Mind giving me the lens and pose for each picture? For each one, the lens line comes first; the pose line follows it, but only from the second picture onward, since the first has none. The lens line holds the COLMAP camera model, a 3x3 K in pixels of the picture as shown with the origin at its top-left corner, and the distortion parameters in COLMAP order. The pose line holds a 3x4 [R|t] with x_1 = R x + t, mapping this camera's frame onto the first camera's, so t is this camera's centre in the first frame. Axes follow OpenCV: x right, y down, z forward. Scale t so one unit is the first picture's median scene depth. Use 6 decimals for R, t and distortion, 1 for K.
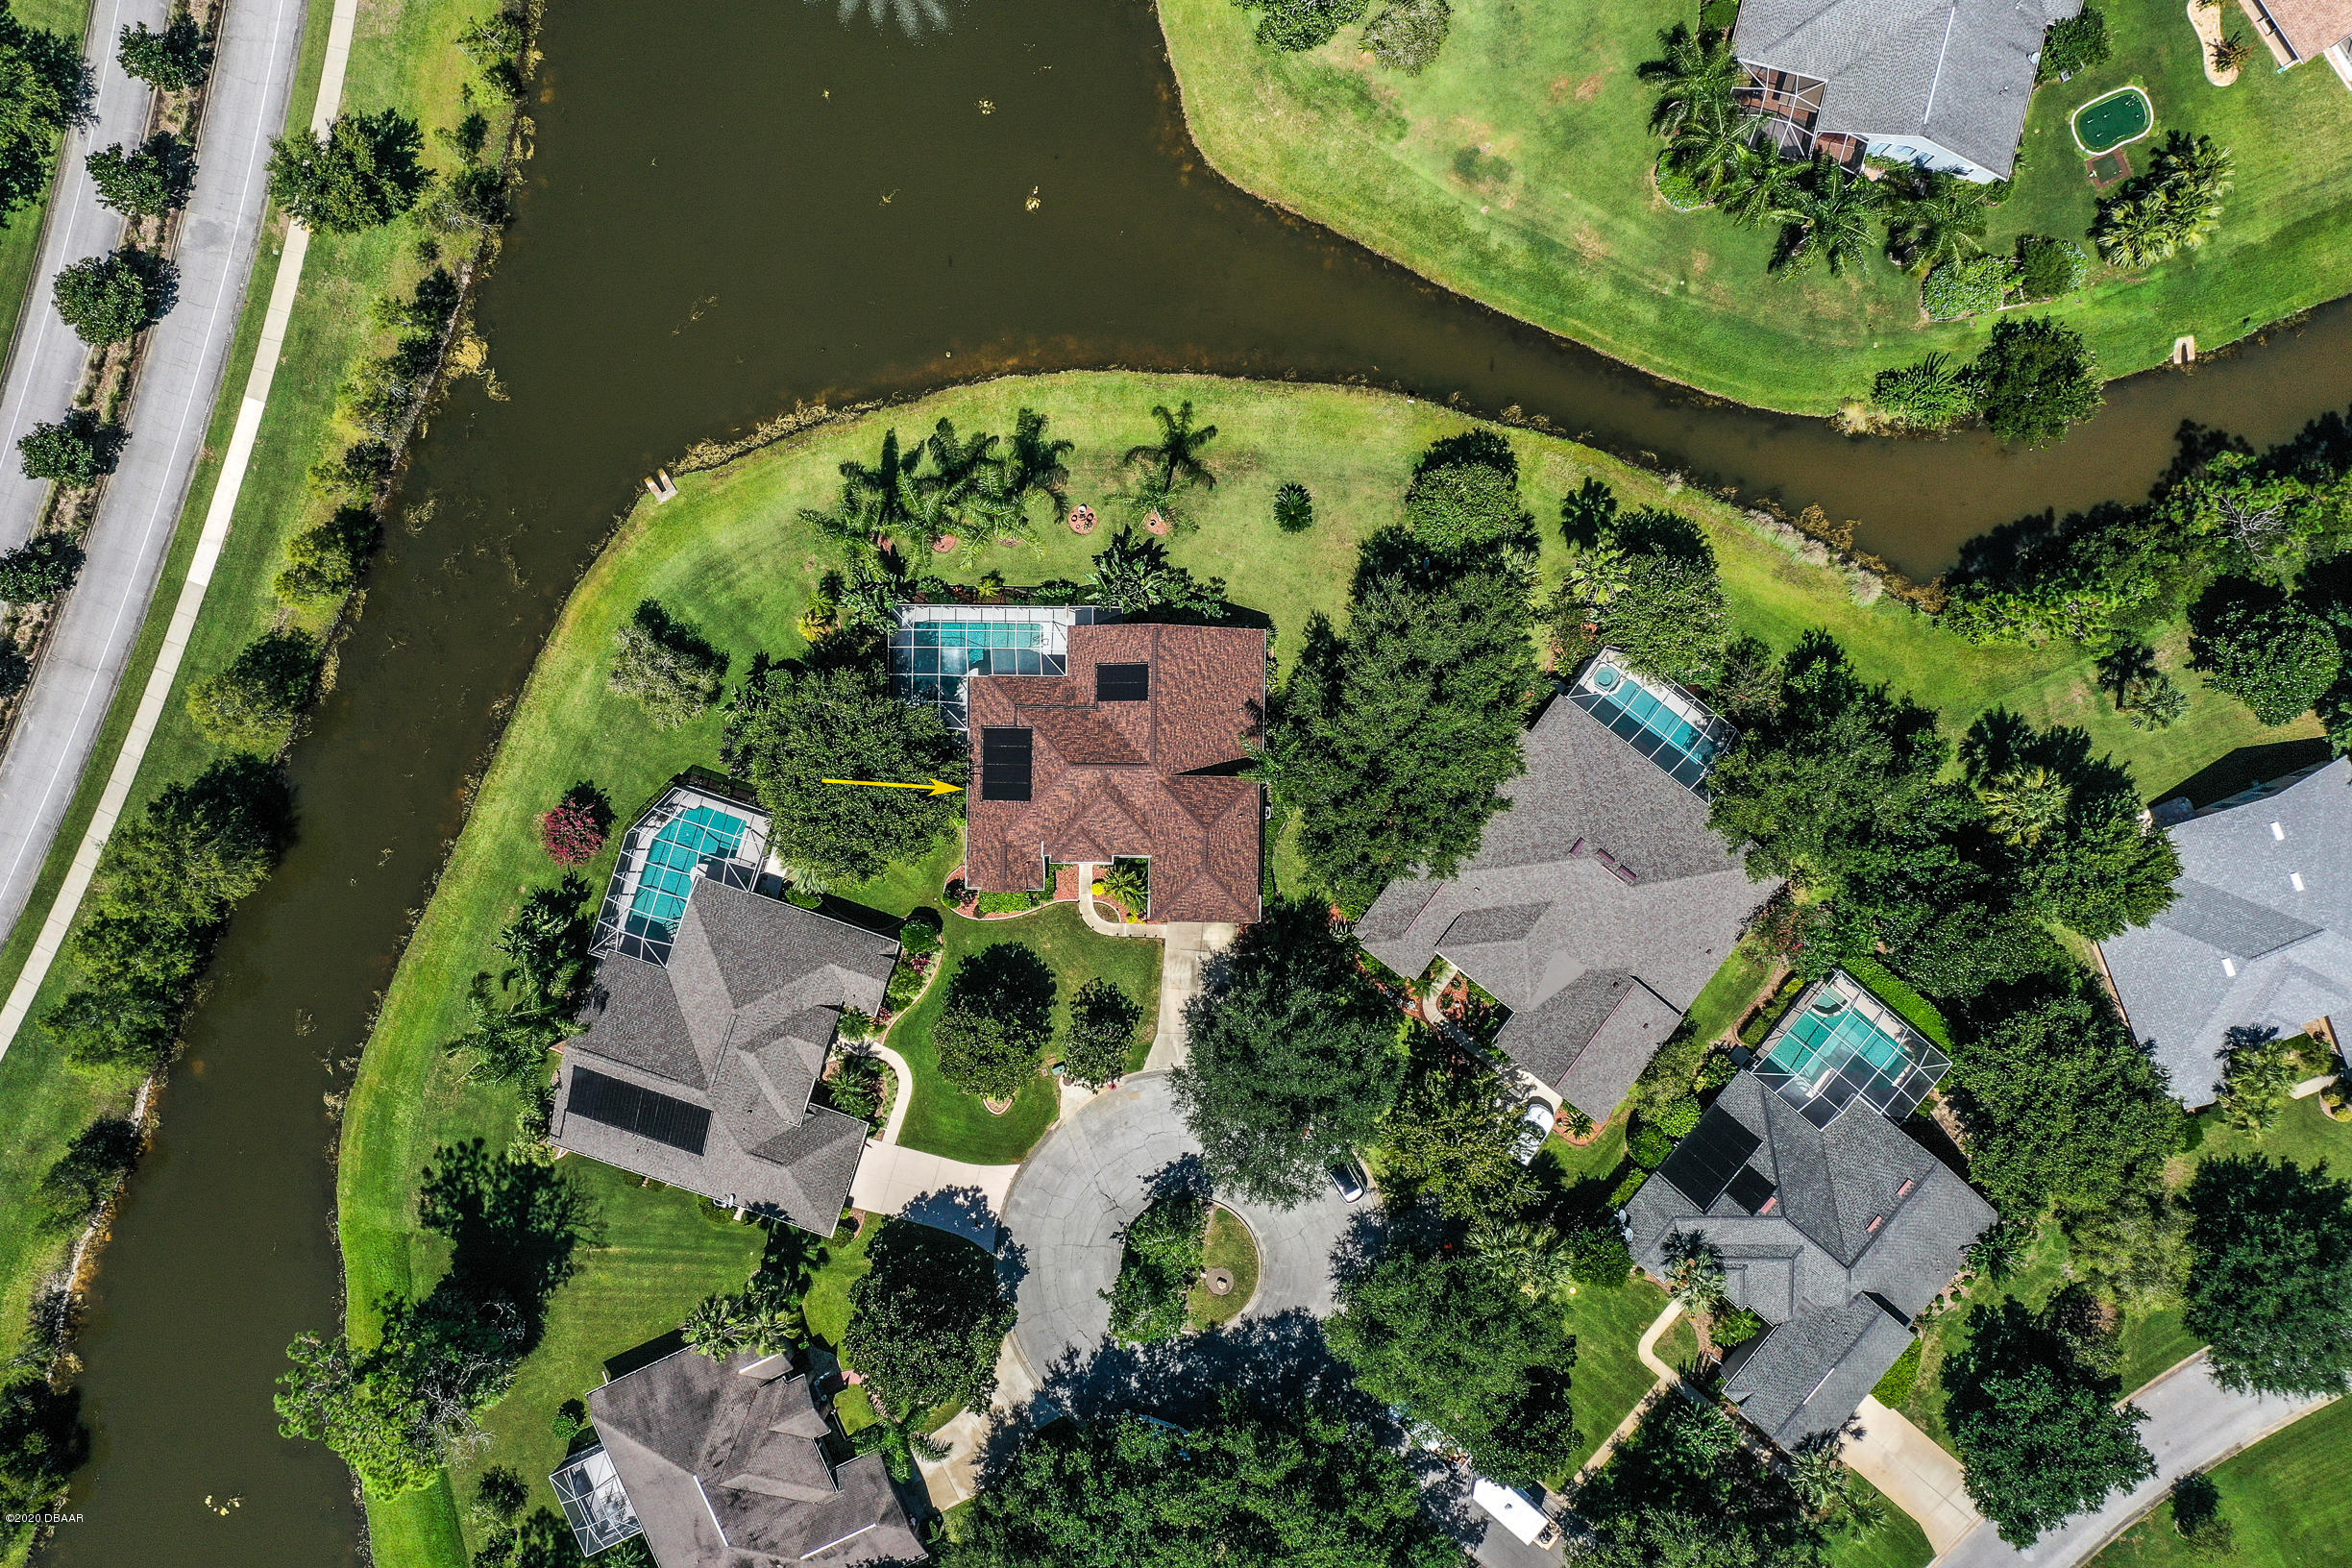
lens RADIAL K [[1860.6, 0, 1174.4], [0, 1860.6, 796.6], [0, 0, 1]] dist [0.002173, 0.002802]
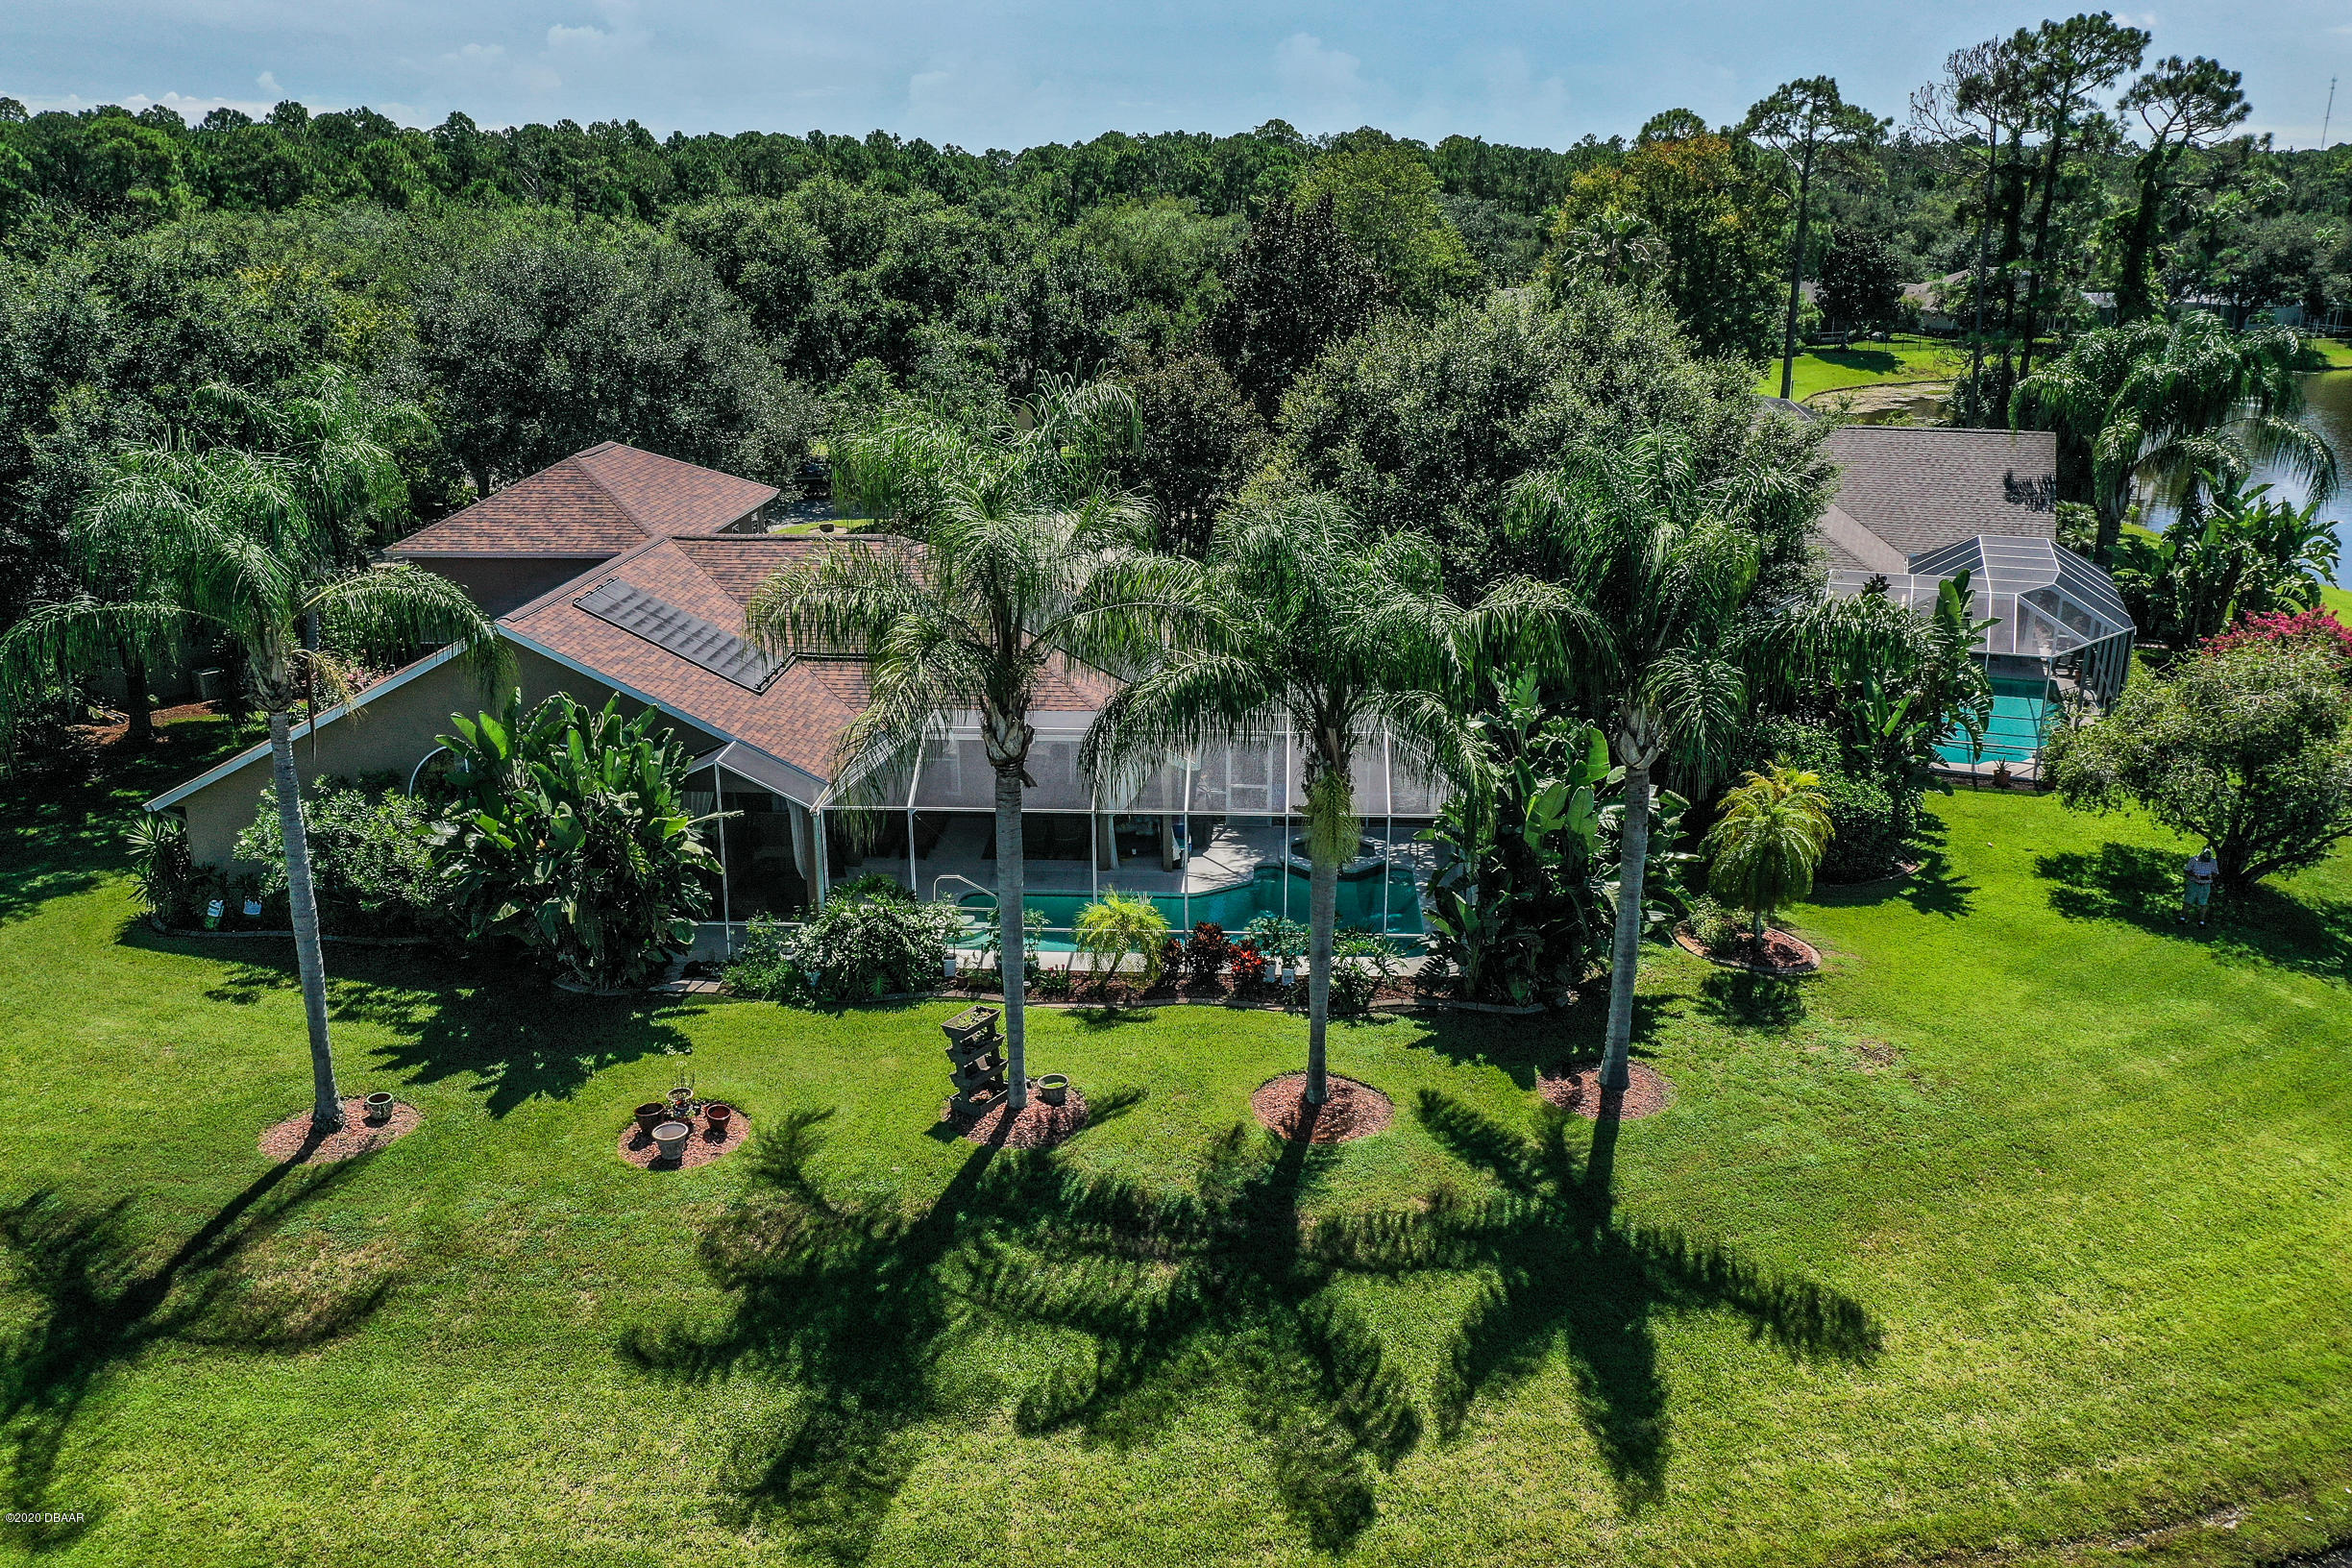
lens RADIAL K [[1860.6, 0, 1187.7], [0, 1860.6, 792.2], [0, 0, 1]] dist [0.002173, 0.002802]
pose [[-0.999087, 0.007717, 0.042008, -0.118986], [0.037283, -0.322281, 0.945910, -0.343512], [0.020838, 0.946613, 0.321699, 0.889455]]
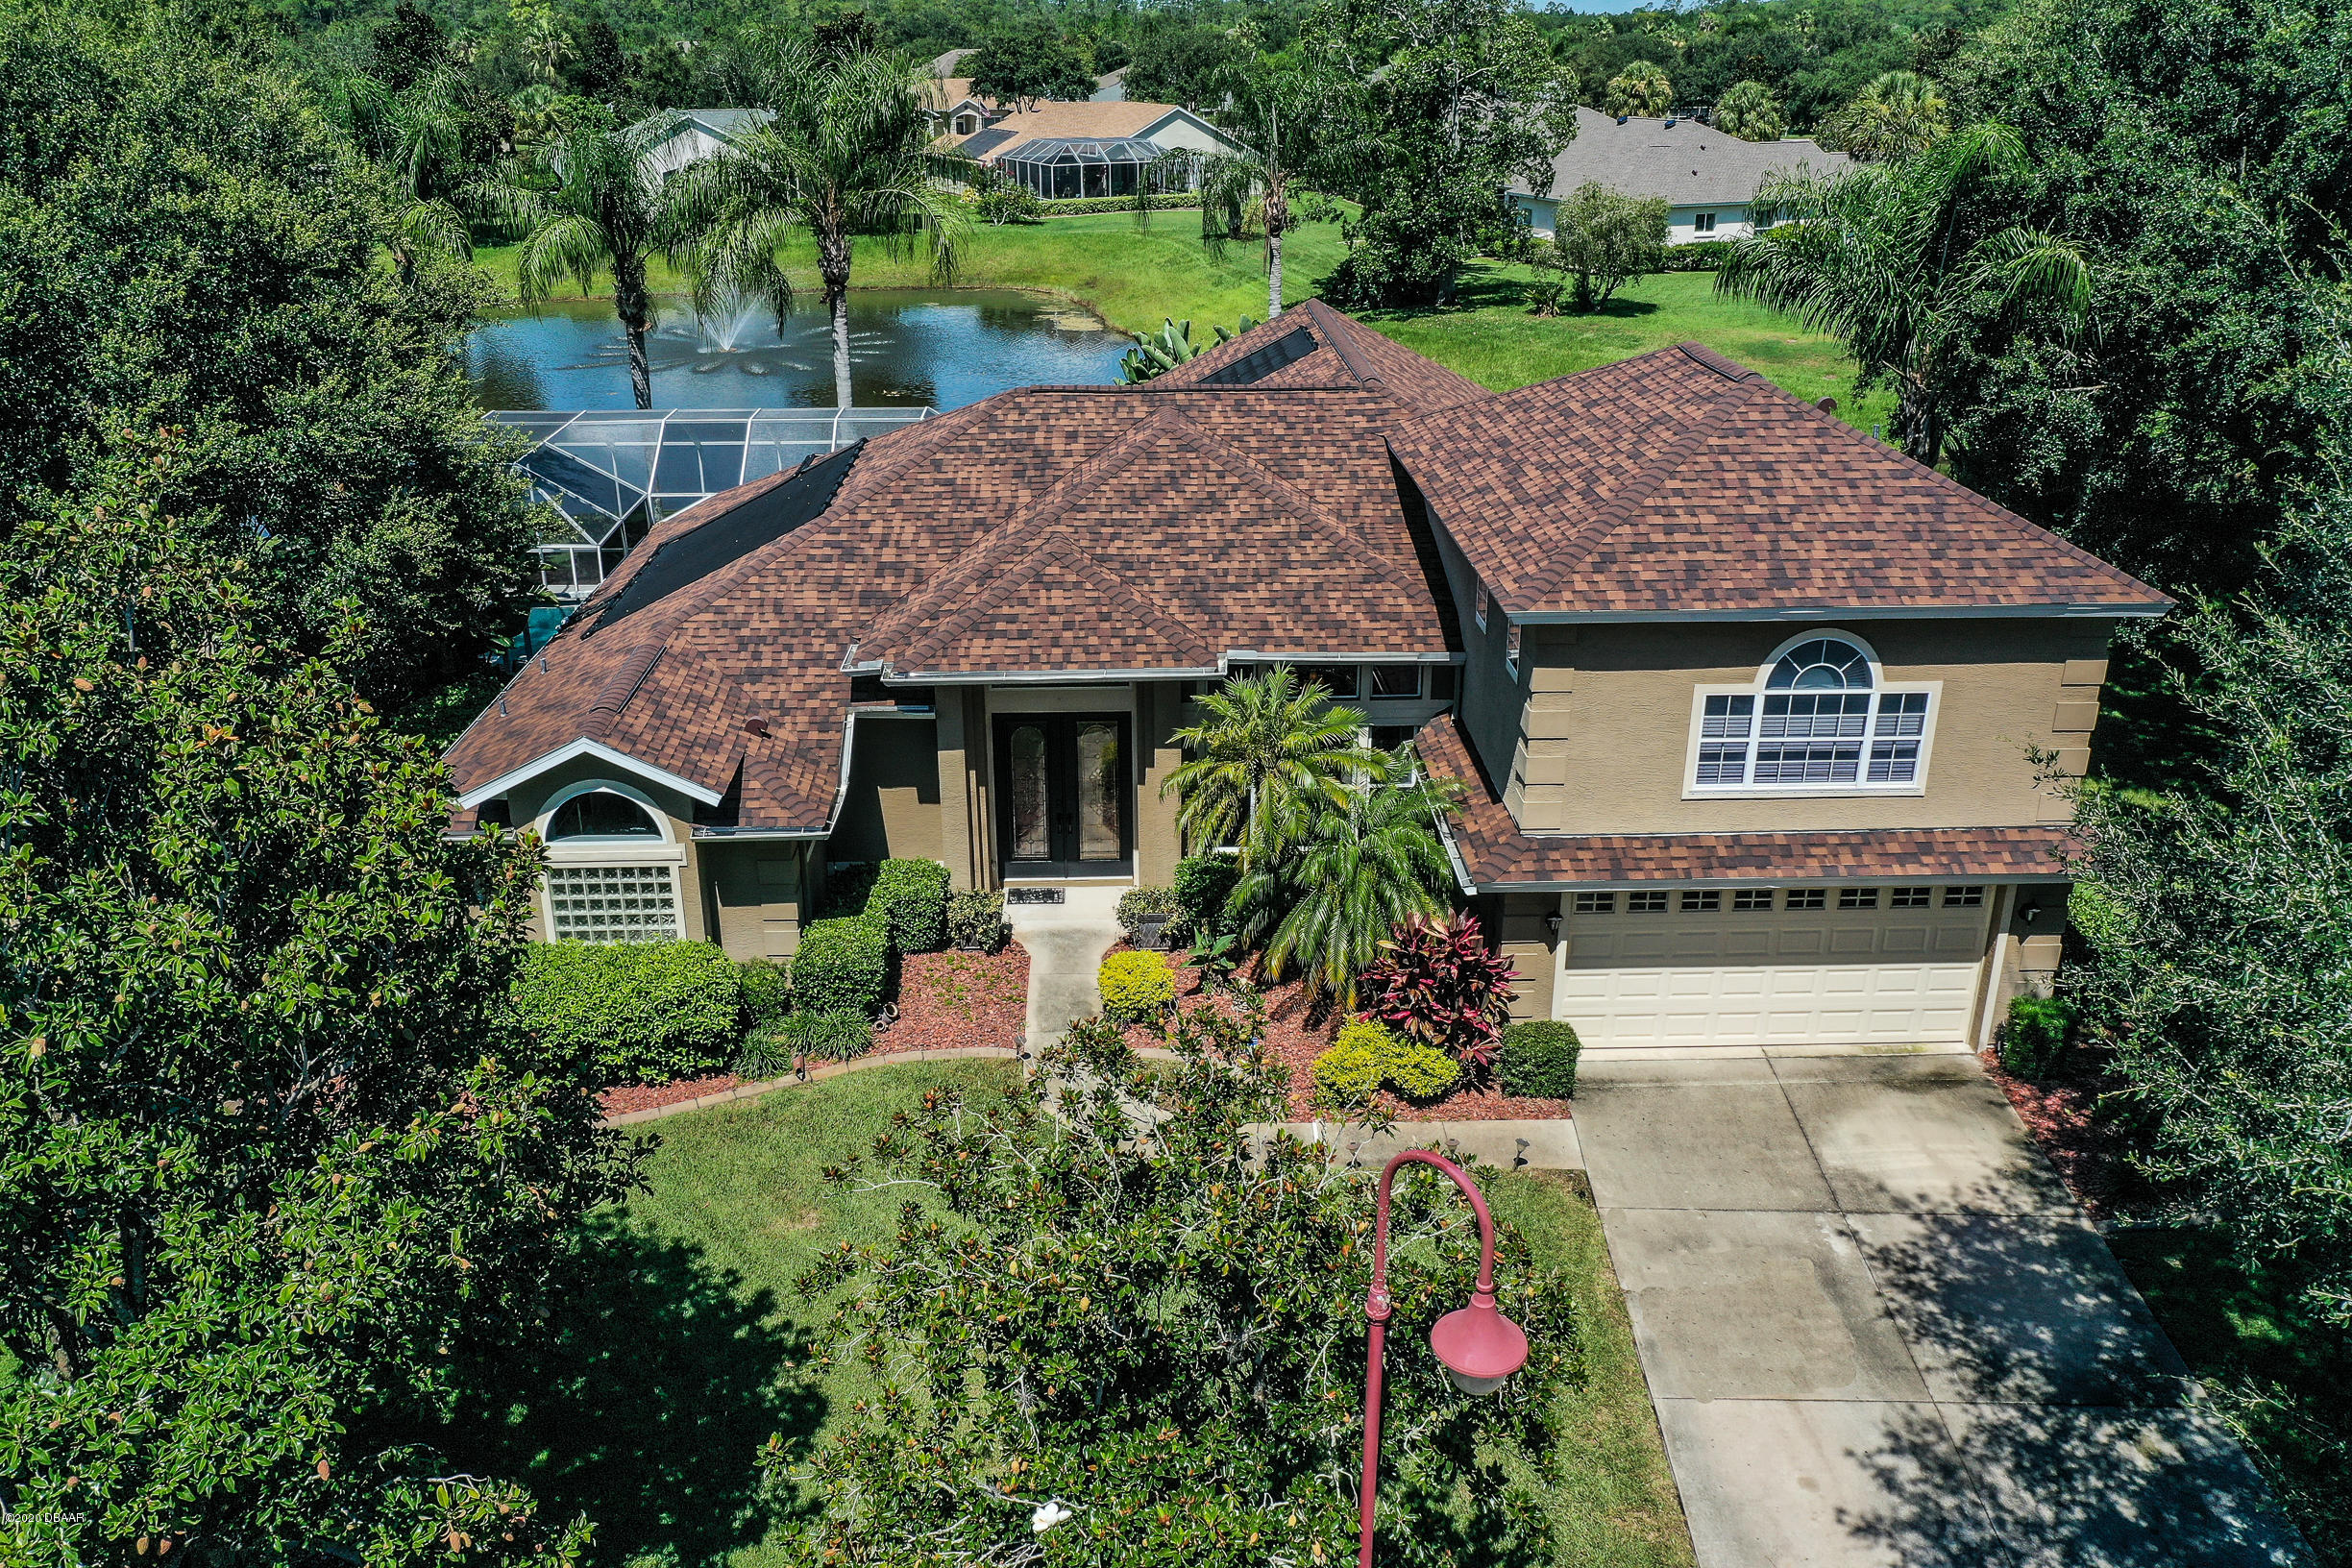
lens RADIAL K [[1860.6, 0, 1174.9], [0, 1860.6, 783.6], [0, 0, 1]] dist [0.002173, 0.002802]
pose [[0.998596, -0.004219, 0.052796, -0.046412], [0.050767, 0.360430, -0.931404, 0.206148], [-0.015100, 0.932777, 0.360138, 0.915728]]
